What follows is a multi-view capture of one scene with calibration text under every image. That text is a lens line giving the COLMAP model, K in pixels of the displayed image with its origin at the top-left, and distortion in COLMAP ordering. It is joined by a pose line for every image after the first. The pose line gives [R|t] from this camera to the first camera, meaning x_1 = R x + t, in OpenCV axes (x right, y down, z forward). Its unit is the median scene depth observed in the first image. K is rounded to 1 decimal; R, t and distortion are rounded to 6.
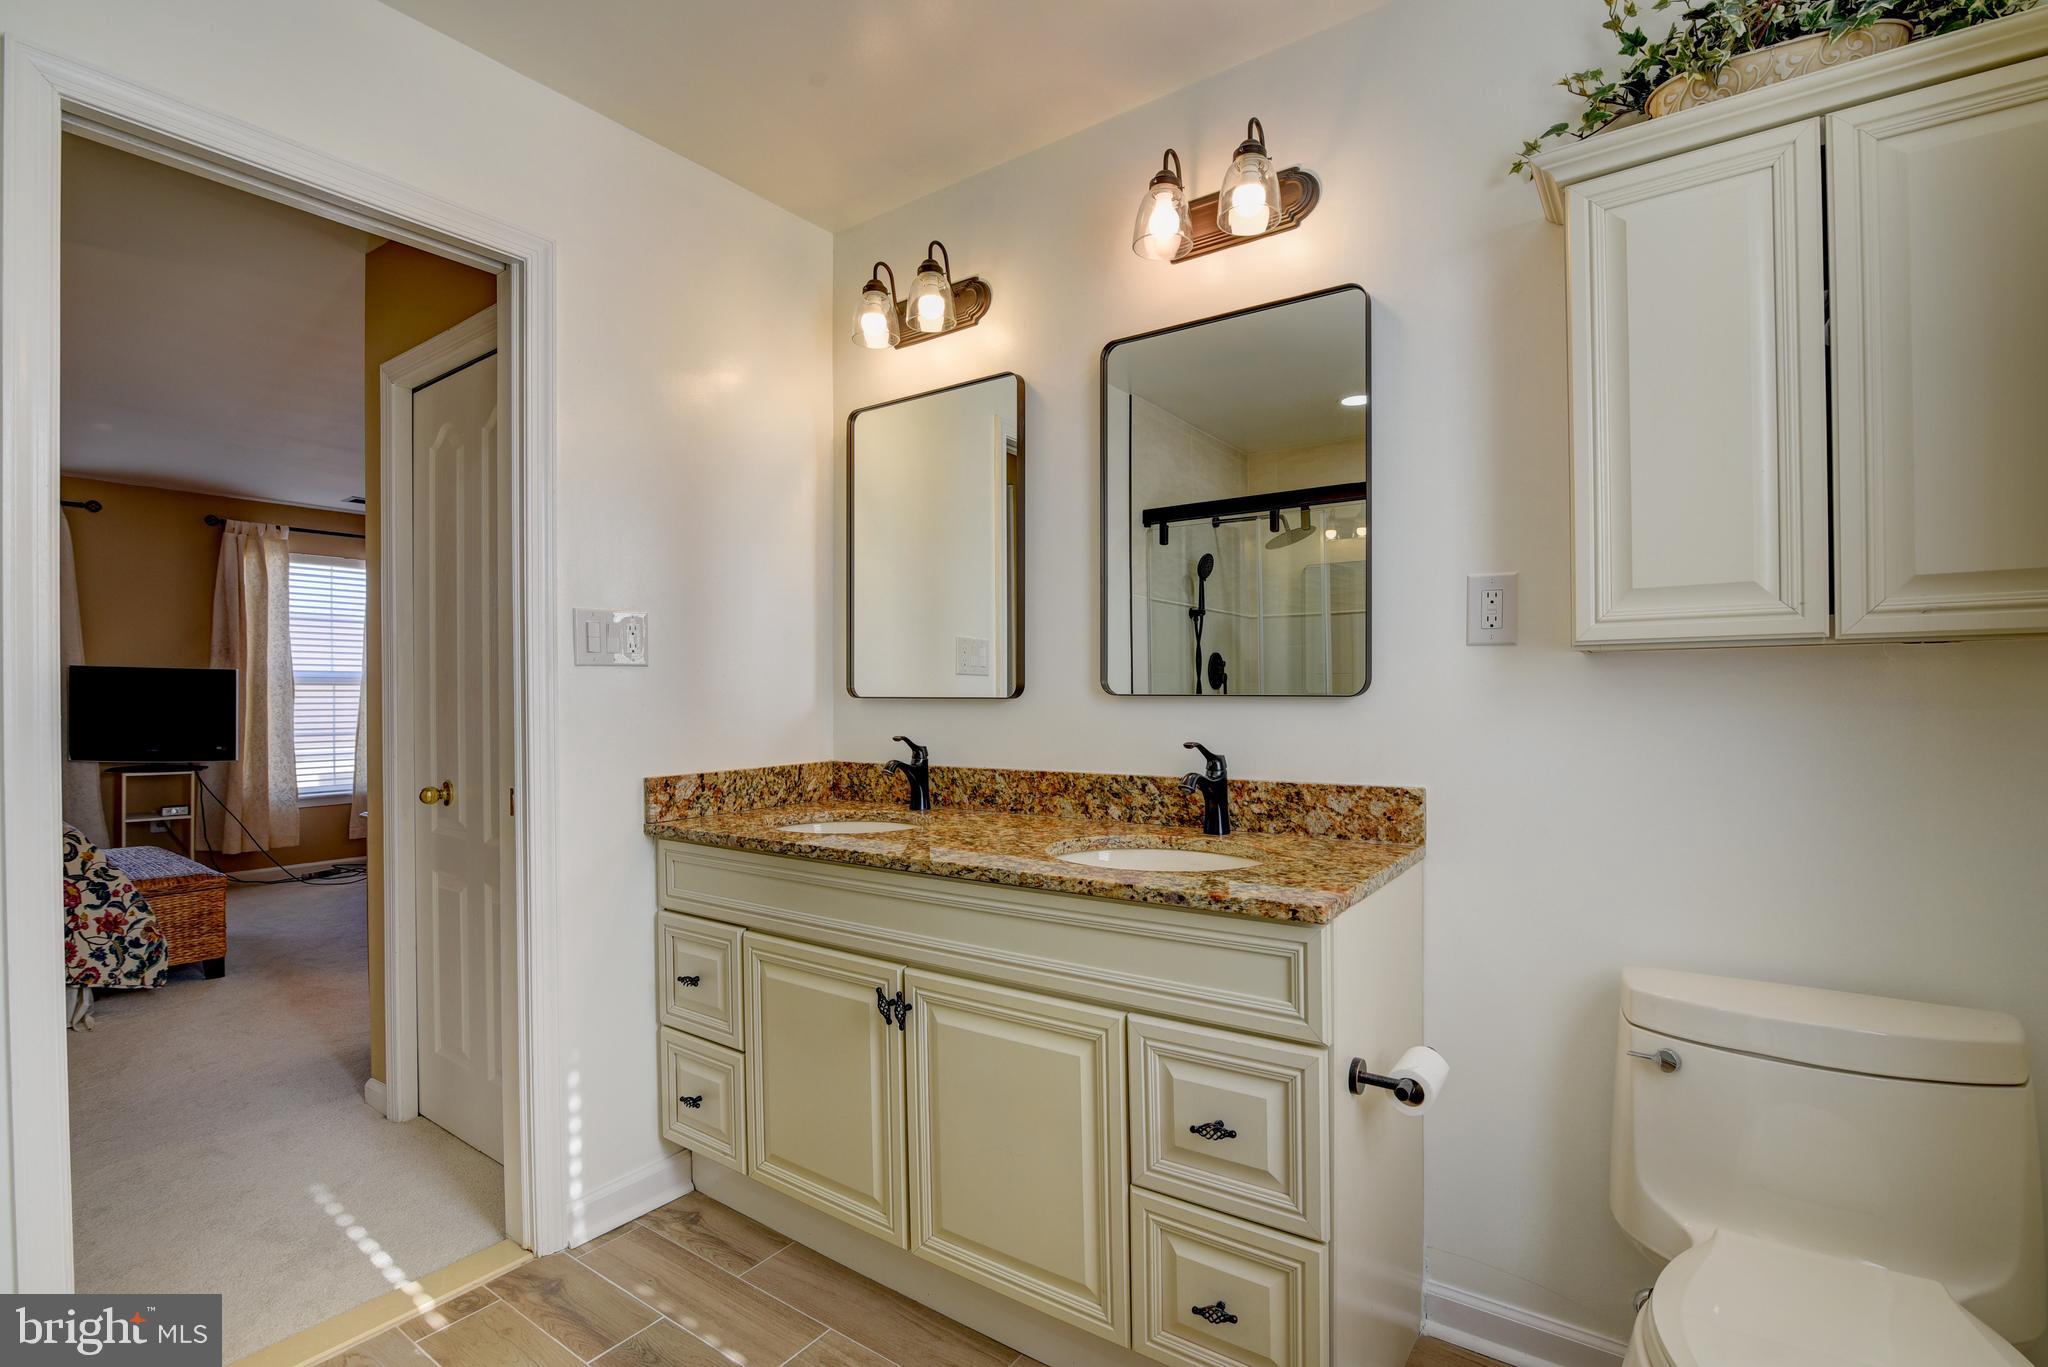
lens RADIAL K [[943.6, 0, 1025.6], [0, 943.6, 688.9], [0, 0, 1]] dist [-0.016776, 0.000089]
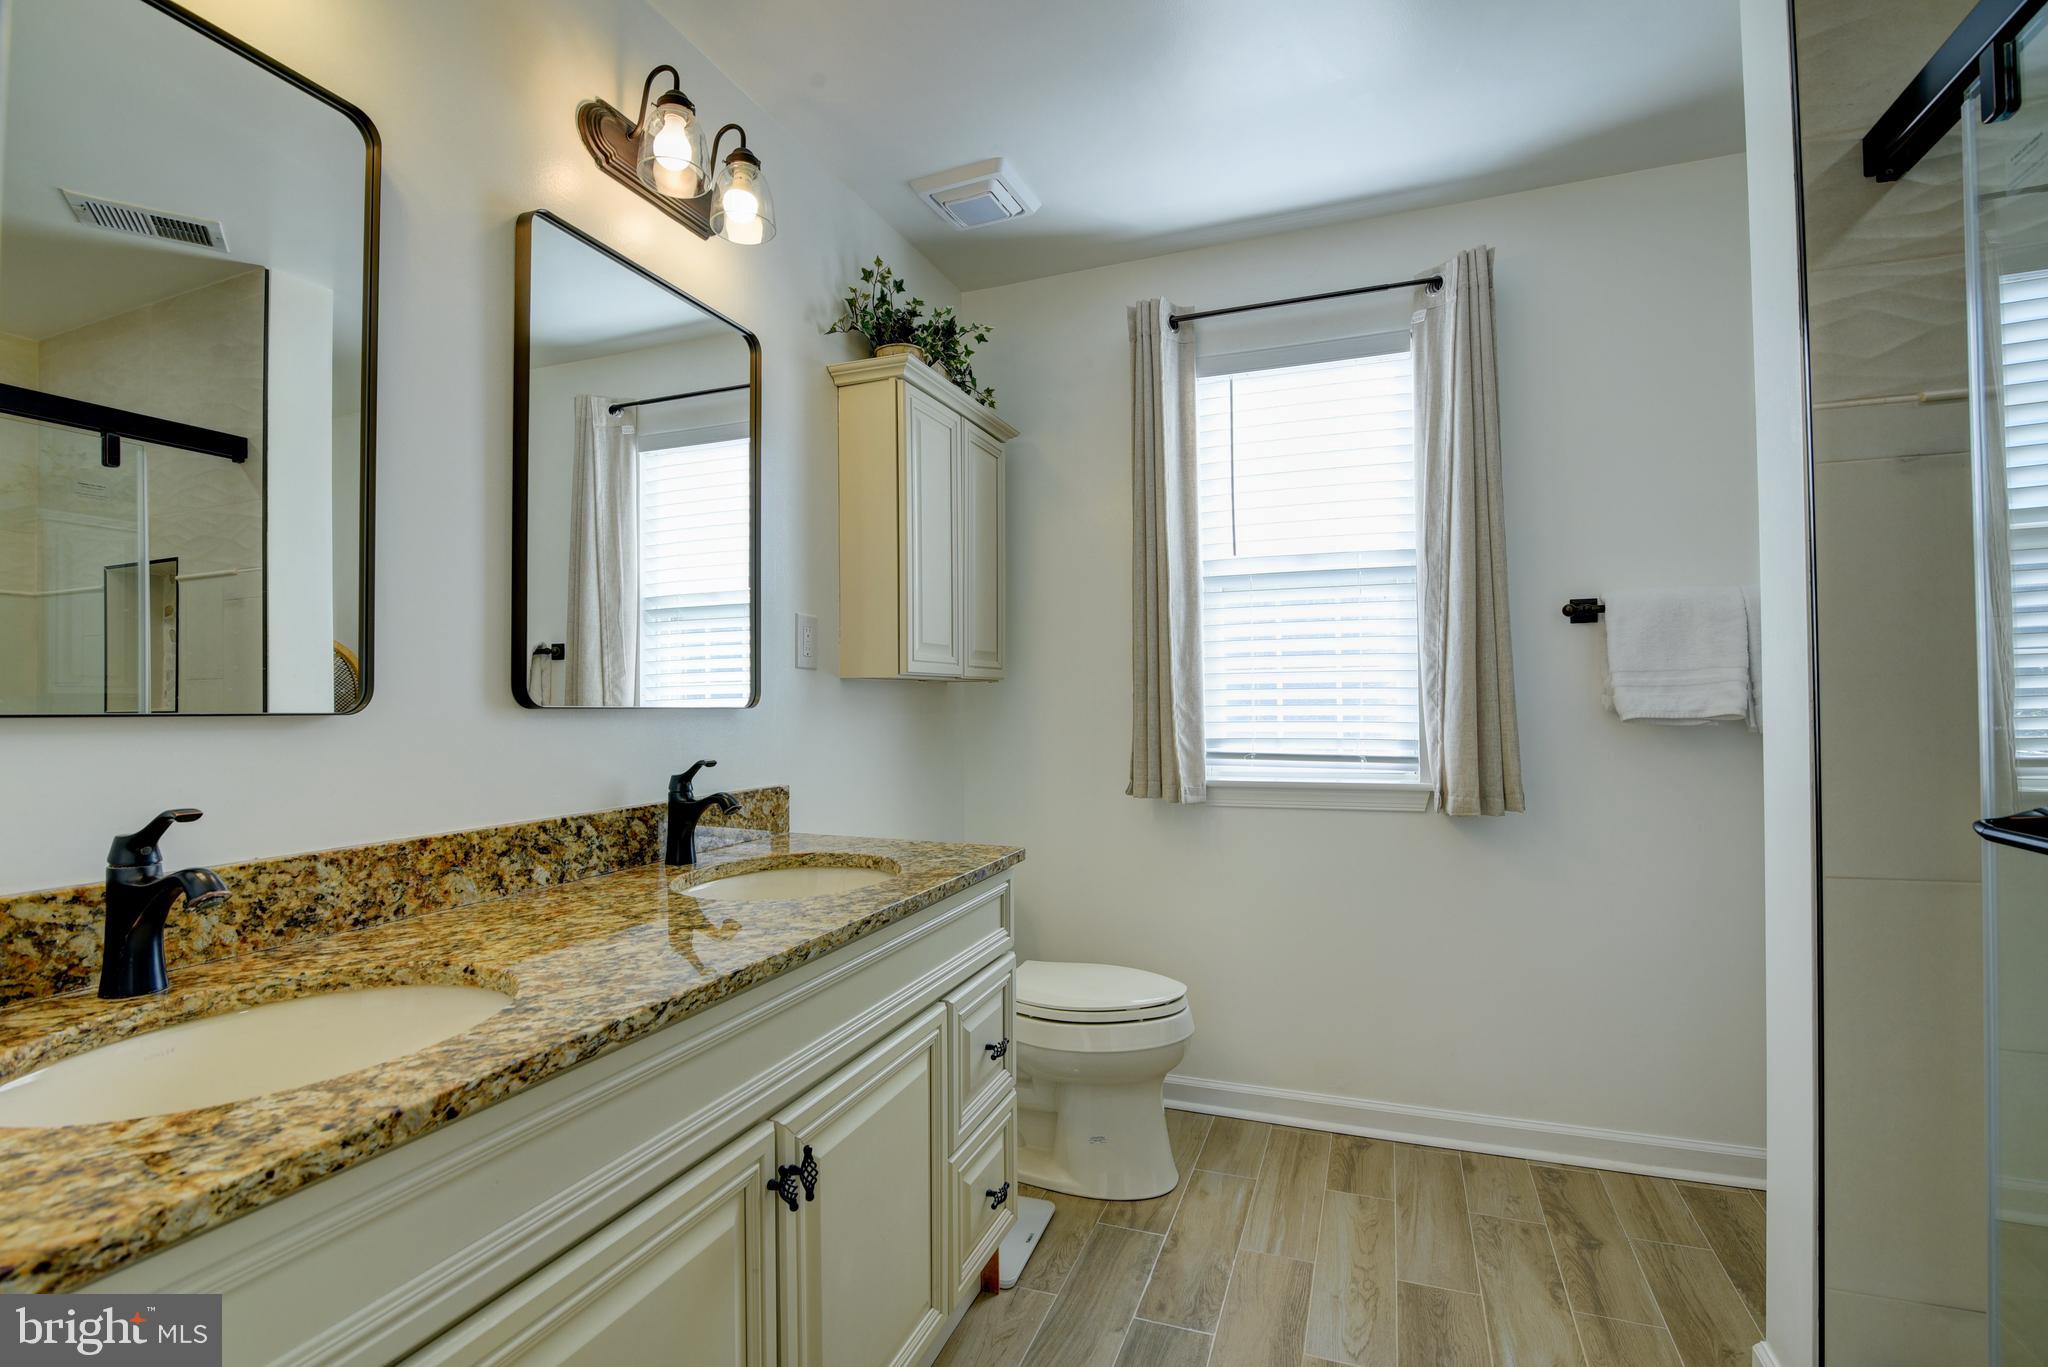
lens RADIAL K [[943.6, 0, 1017.5], [0, 943.6, 688.1], [0, 0, 1]] dist [-0.016776, 0.000089]
pose [[-0.248302, 0.026132, 0.968330, -0.711392], [0.005906, 0.999658, -0.025463, 0.012534], [-0.968665, -0.000603, -0.248371, 0.878970]]
